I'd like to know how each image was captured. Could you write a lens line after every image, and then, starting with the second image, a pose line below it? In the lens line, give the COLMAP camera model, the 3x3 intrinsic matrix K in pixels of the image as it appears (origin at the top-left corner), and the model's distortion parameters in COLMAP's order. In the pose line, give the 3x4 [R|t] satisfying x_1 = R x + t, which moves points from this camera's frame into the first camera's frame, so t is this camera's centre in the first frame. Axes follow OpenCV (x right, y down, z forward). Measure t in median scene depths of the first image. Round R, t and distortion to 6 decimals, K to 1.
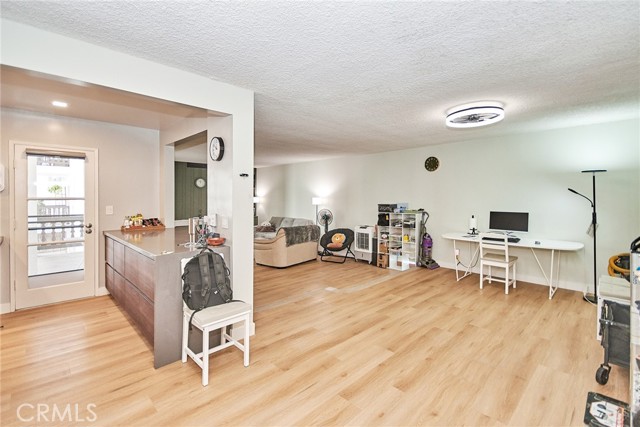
lens RADIAL K [[286.9, 0, 319.2], [0, 286.9, 210.9], [0, 0, 1]] dist [0.013147, -0.000109]
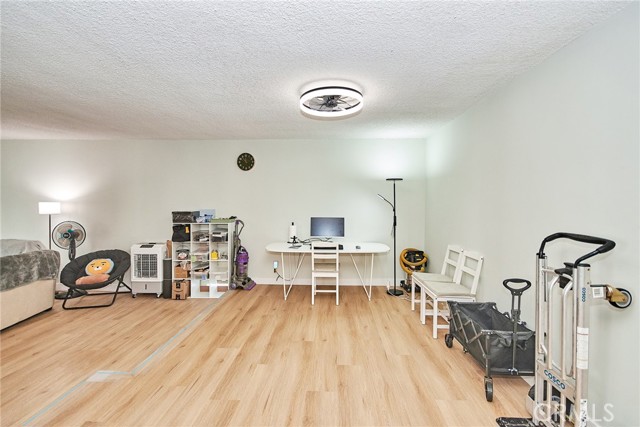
lens RADIAL K [[286.9, 0, 319.2], [0, 286.9, 210.9], [0, 0, 1]] dist [0.013147, -0.000109]
pose [[0.724482, -0.020271, 0.688996, -0.024370], [0.031490, 0.999497, -0.003706, -0.012351], [-0.688574, 0.024382, 0.724756, 0.256697]]
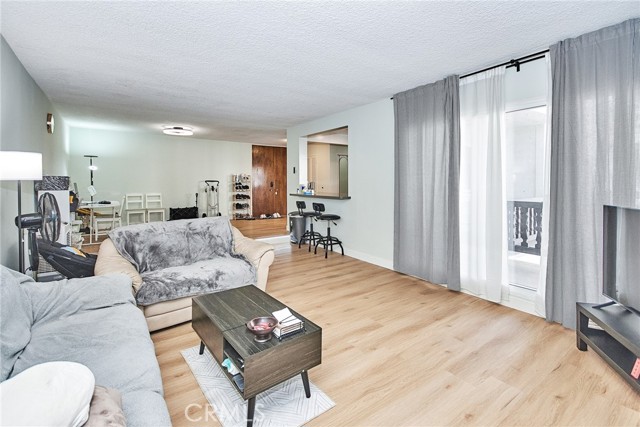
lens RADIAL K [[294.2, 0, 328.8], [0, 294.2, 188.7], [0, 0, 1]] dist [-0.000266, 0.000040]
pose [[-0.990404, -0.004335, 0.138137, -0.466030], [0.005355, 0.997554, 0.069697, -0.044255], [-0.138102, 0.069768, -0.987958, 1.719596]]
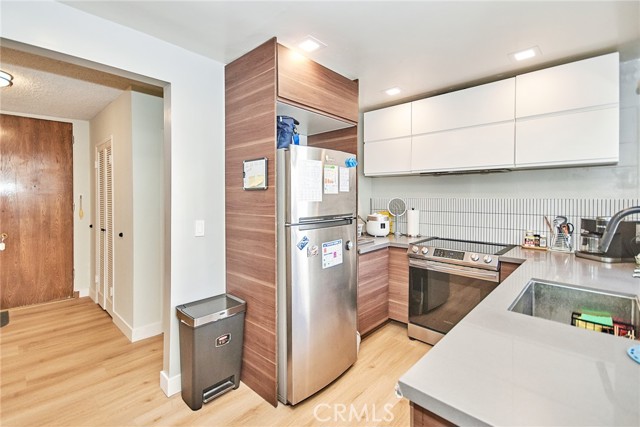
lens RADIAL K [[290.6, 0, 315.1], [0, 290.6, 200.4], [0, 0, 1]] dist [0.015441, -0.000182]
pose [[-0.998489, -0.001318, -0.054932, -0.530208], [-0.004638, 0.998167, 0.060343, -0.031813], [0.054752, 0.060507, -0.996665, 0.652274]]
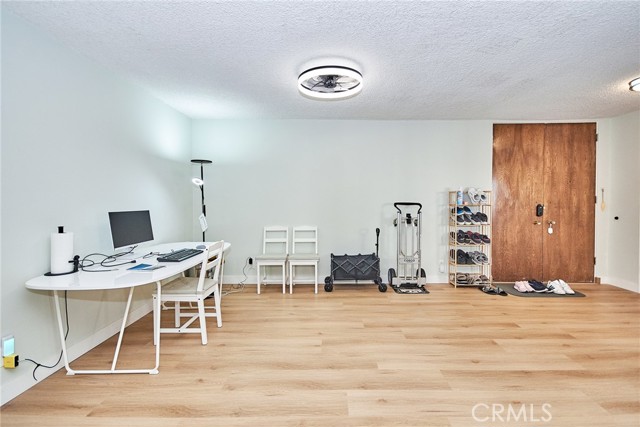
lens RADIAL K [[283.5, 0, 328.4], [0, 283.5, 207.3], [0, 0, 1]] dist [0.026950, -0.014676]
pose [[-0.721689, -0.014806, 0.692060, -0.003264], [0.035835, 0.997632, 0.058712, -0.019887], [-0.691290, 0.067172, -0.719449, 0.940630]]
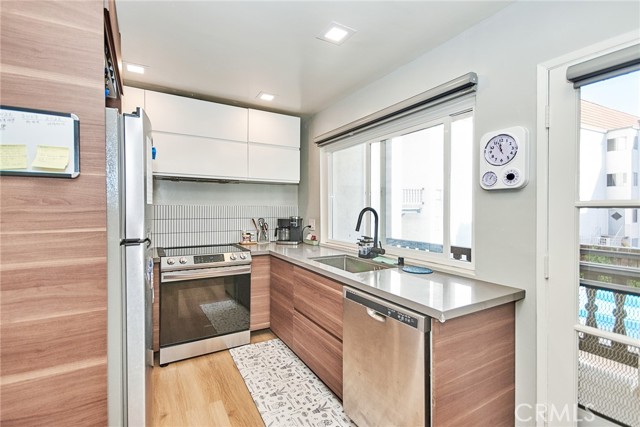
lens RADIAL K [[286.9, 0, 319.2], [0, 286.9, 210.9], [0, 0, 1]] dist [0.013147, -0.000109]
pose [[-0.229102, 0.005716, -0.973386, -0.356005], [-0.050358, 0.998574, 0.017716, -0.014650], [0.972099, 0.053077, -0.228487, 0.485779]]
